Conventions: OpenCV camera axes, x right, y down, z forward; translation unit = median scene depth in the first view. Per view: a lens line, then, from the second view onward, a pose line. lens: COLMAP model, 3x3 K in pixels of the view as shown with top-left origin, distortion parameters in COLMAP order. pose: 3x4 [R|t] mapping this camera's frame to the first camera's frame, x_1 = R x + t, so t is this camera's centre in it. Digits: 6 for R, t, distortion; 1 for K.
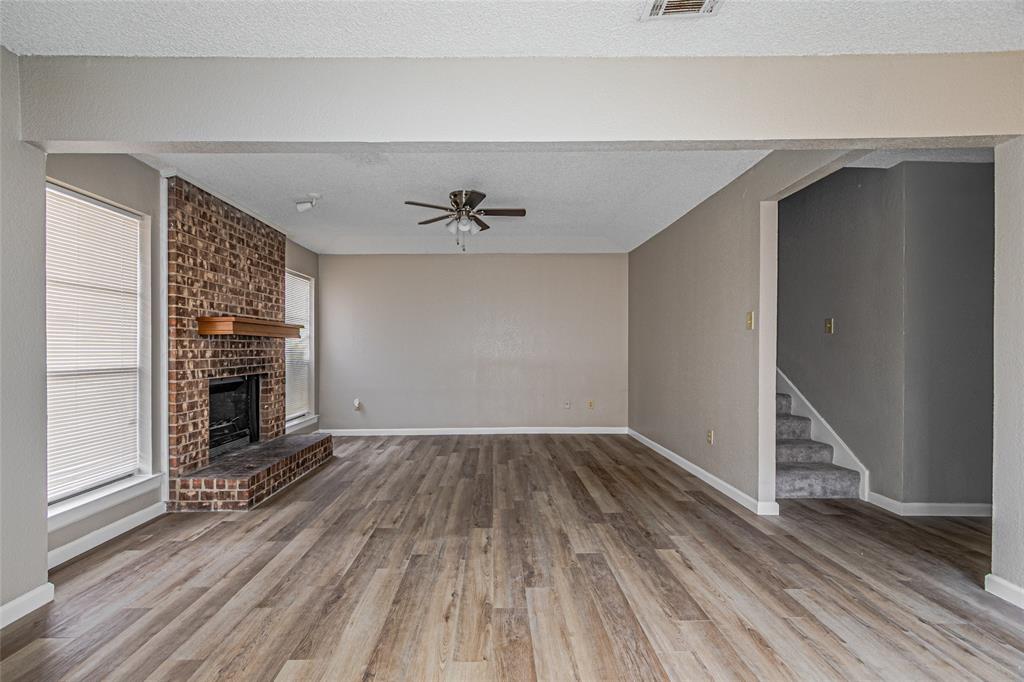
lens RADIAL K [[447.4, 0, 499.1], [0, 447.4, 349.3], [0, 0, 1]] dist [0.010341, -0.003111]
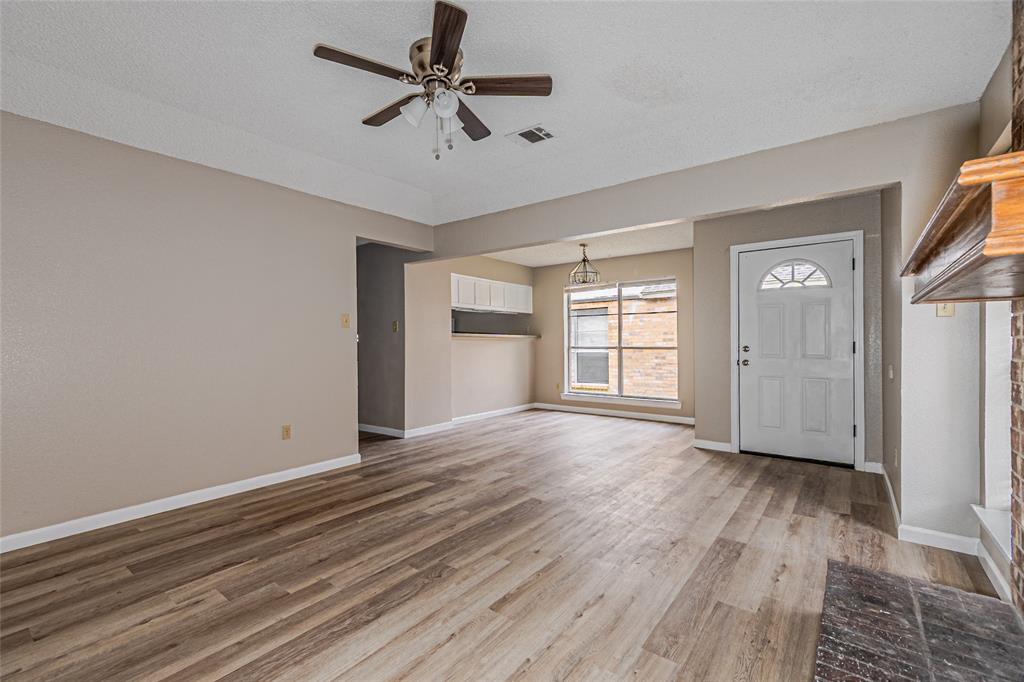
lens RADIAL K [[447.4, 0, 492.7], [0, 447.4, 342.8], [0, 0, 1]] dist [0.010341, -0.003111]
pose [[-0.771382, 0.005304, 0.636351, -0.596604], [0.007246, 0.999974, 0.000449, 0.001908], [-0.636331, 0.004957, -0.771400, 1.736178]]
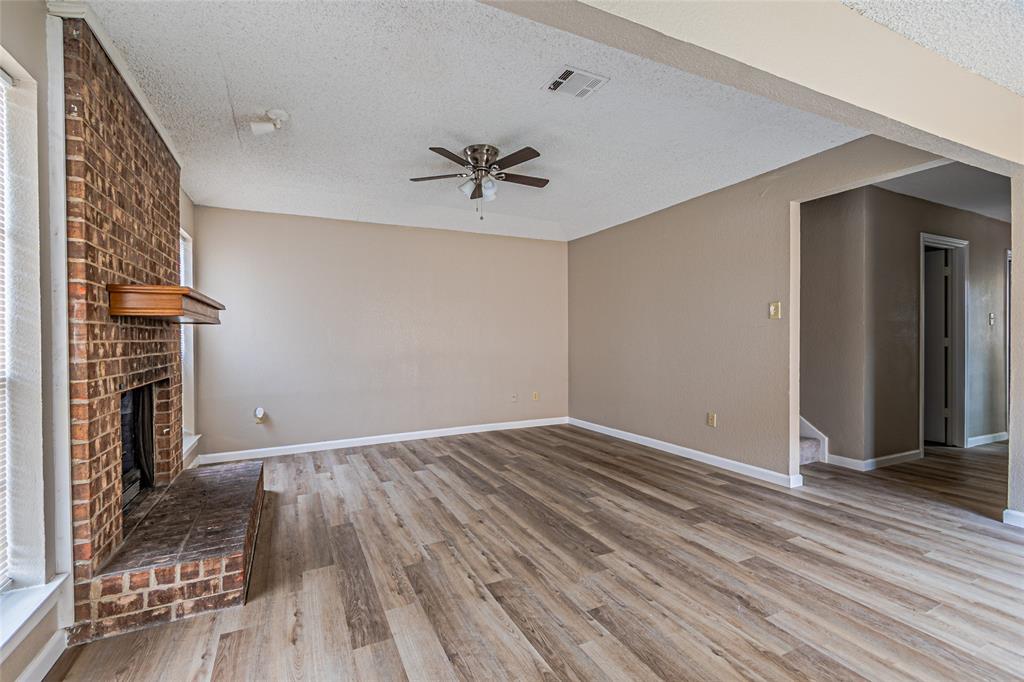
lens RADIAL K [[447.4, 0, 506.4], [0, 447.4, 341.6], [0, 0, 1]] dist [0.010341, -0.003111]
pose [[0.904595, -0.009008, 0.426178, -0.493299], [0.007533, 0.999958, 0.005147, 0.001348], [-0.426207, -0.001445, 0.904625, 0.294595]]
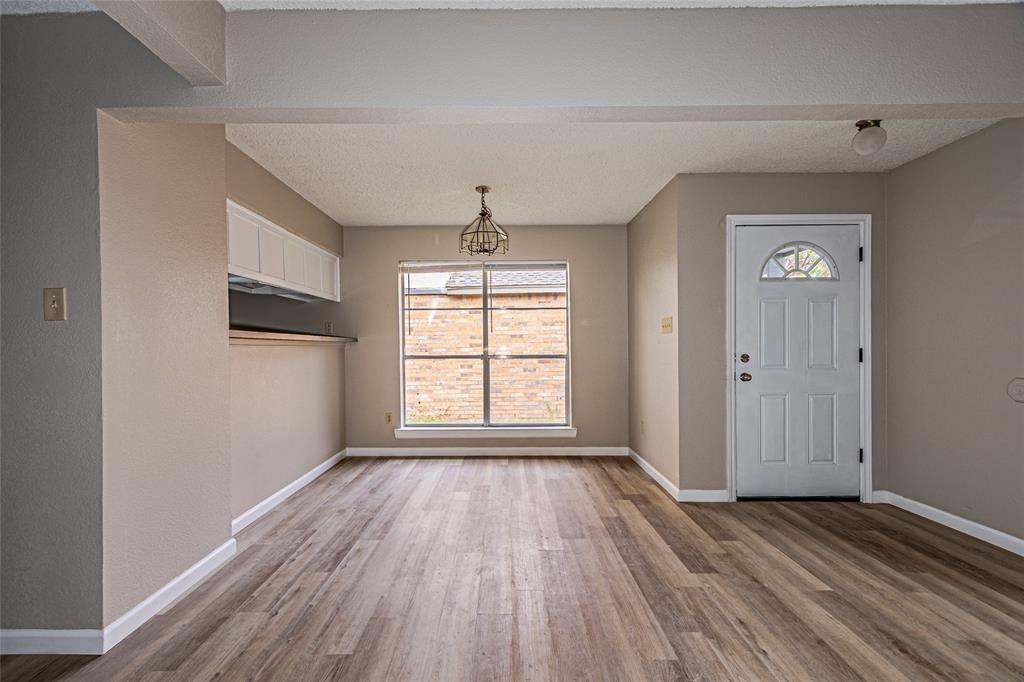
lens RADIAL K [[447.4, 0, 501.1], [0, 447.4, 347.3], [0, 0, 1]] dist [0.010341, -0.003111]
pose [[-0.999719, 0.009194, 0.021852, 0.228306], [0.009323, 0.999940, 0.005832, -0.008739], [-0.021797, 0.006034, -0.999744, 1.186793]]
